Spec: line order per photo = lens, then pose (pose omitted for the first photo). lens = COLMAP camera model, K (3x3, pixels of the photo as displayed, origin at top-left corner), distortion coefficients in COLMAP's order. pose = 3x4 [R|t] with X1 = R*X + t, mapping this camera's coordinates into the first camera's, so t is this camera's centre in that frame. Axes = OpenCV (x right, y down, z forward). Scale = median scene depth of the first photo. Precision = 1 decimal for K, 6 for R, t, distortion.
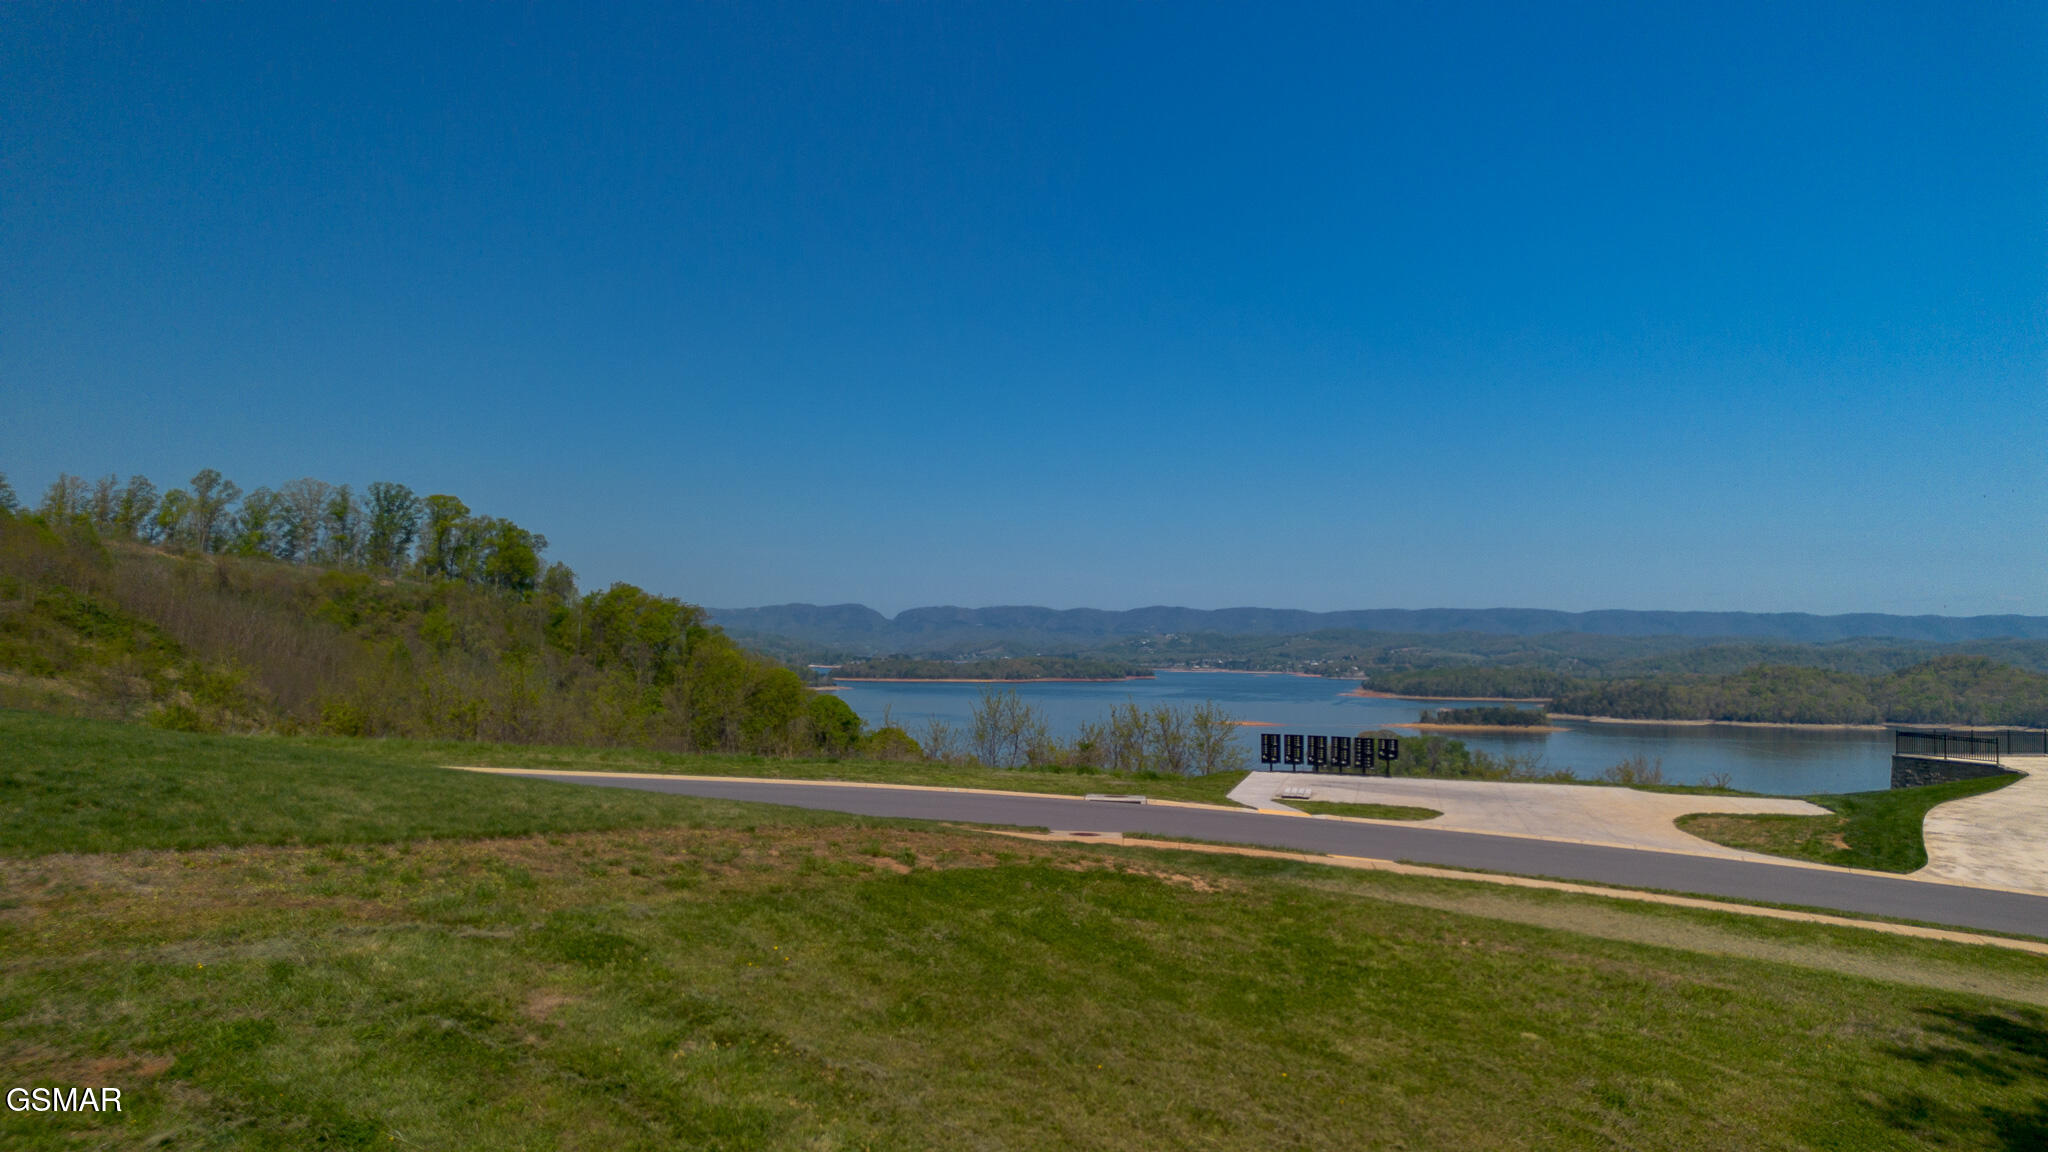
lens RADIAL K [[1470.1, 0, 1024.0], [0, 1470.1, 576.0], [0, 0, 1]] dist [0.092233, -0.090313]
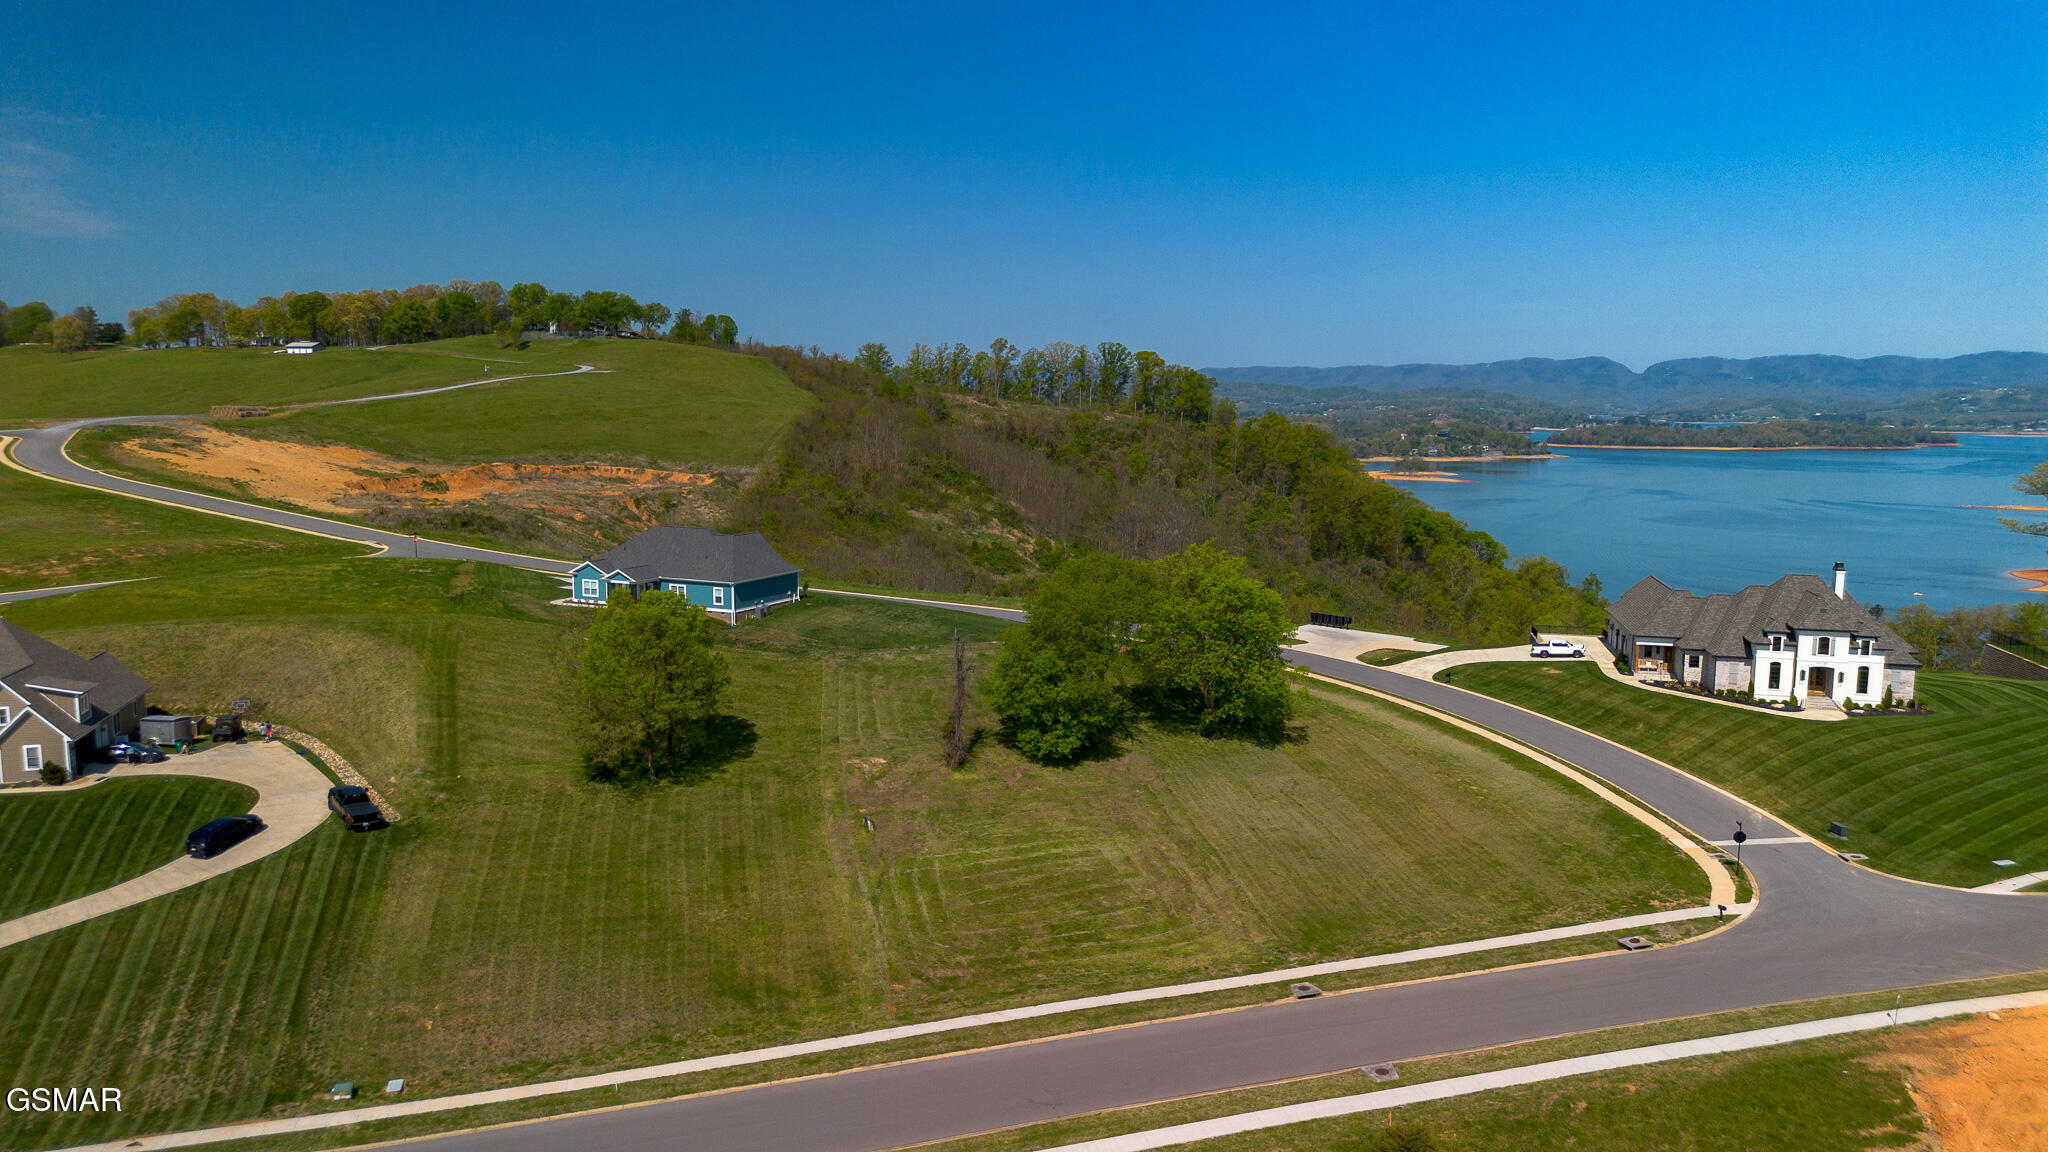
lens RADIAL K [[1470.1, 0, 1024.0], [0, 1470.1, 576.0], [0, 0, 1]] dist [0.092233, -0.090313]
pose [[0.886318, 0.053332, -0.459995, 0.146700], [0.022710, 0.987145, 0.158208, -0.066359], [0.462519, -0.150669, 0.873713, -0.274230]]
